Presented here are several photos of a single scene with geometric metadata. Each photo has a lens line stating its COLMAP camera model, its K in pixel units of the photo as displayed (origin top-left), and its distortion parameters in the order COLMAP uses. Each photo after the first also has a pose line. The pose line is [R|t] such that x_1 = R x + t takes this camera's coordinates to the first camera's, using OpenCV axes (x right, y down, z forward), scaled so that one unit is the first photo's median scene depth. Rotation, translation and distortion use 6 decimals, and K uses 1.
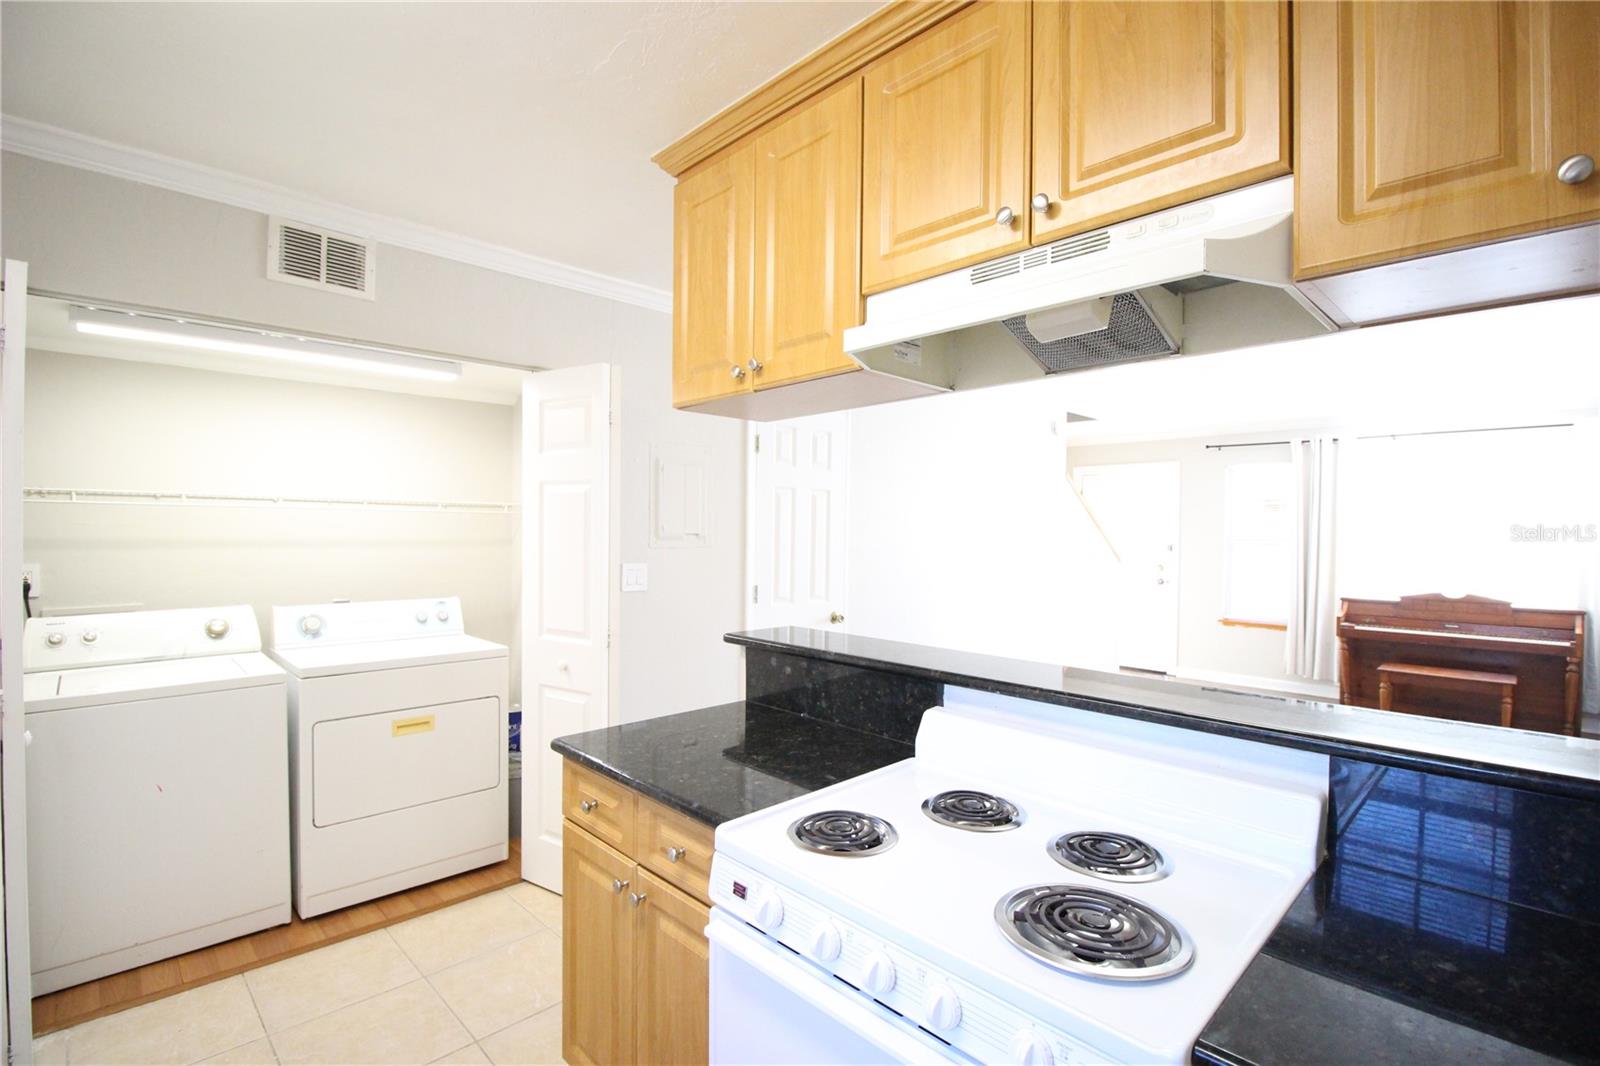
lens RADIAL K [[734.6, 0, 800.0], [0, 734.6, 533.0], [0, 0, 1]] dist [0.001188, -0.000329]
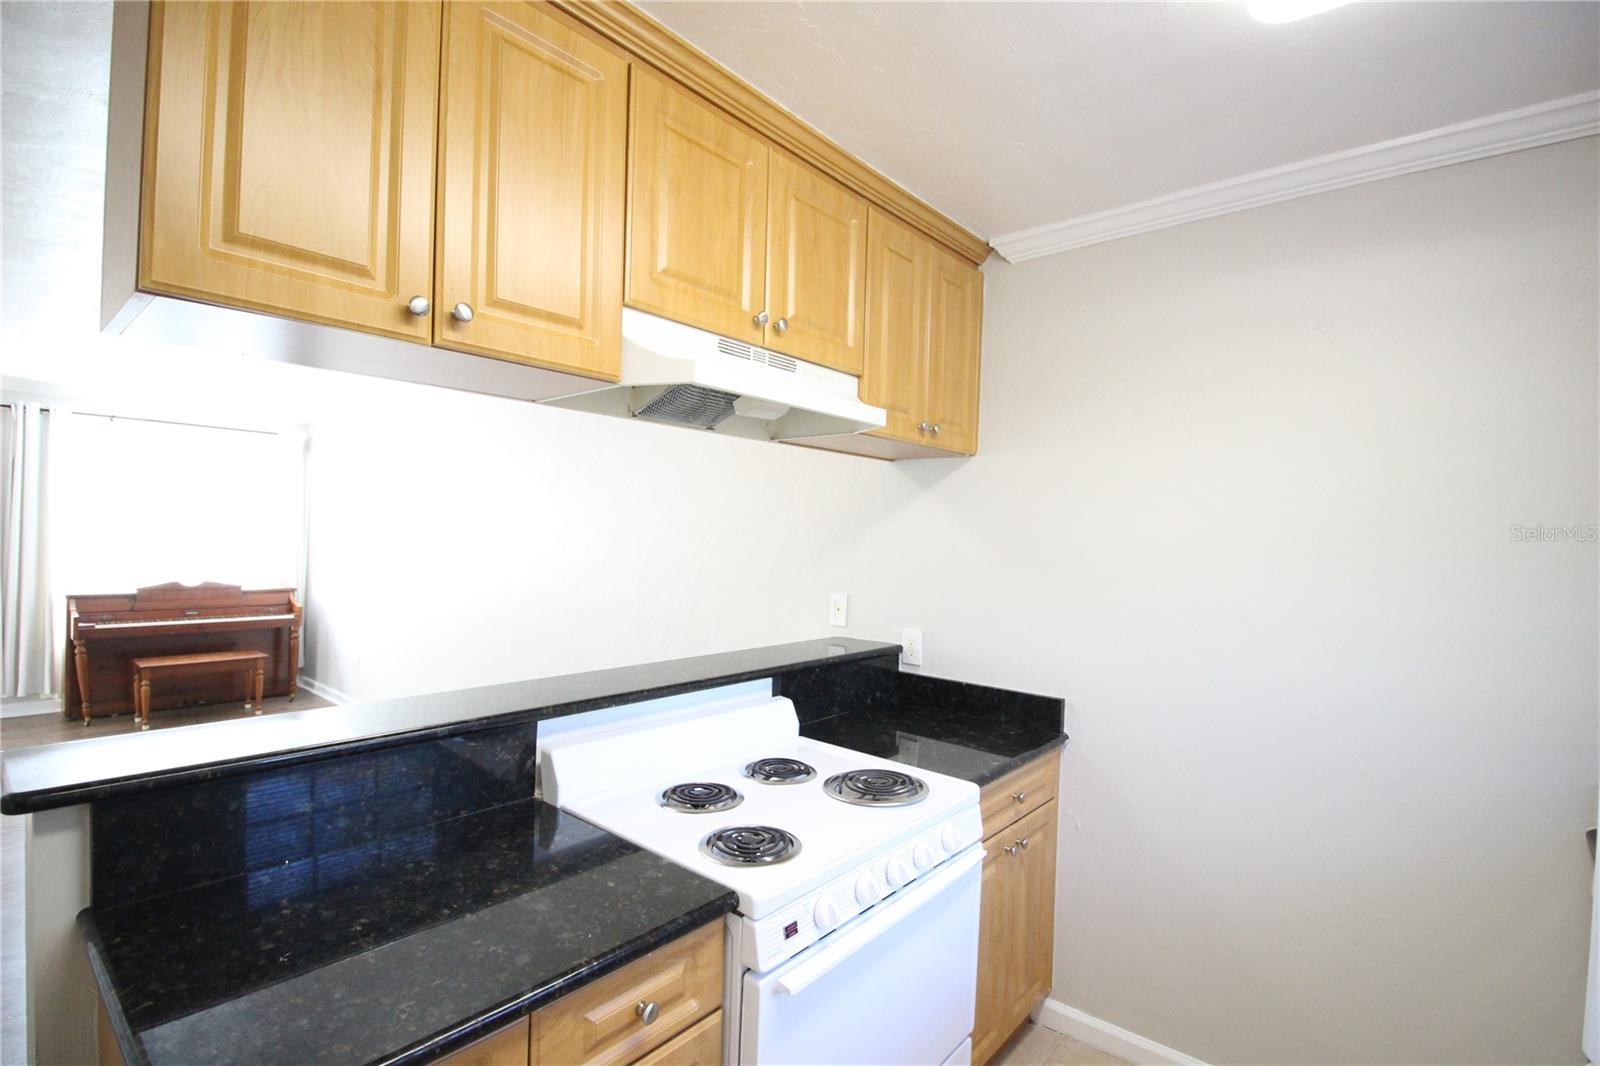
lens RADIAL K [[745.2, 0, 800.0], [0, 745.2, 533.0], [0, 0, 1]] dist [-0.004449, -0.000976]
pose [[-0.093654, -0.007565, 0.995576, -0.245825], [-0.024863, 0.999677, 0.005257, -0.013933], [-0.995294, -0.024261, -0.093812, 0.246828]]
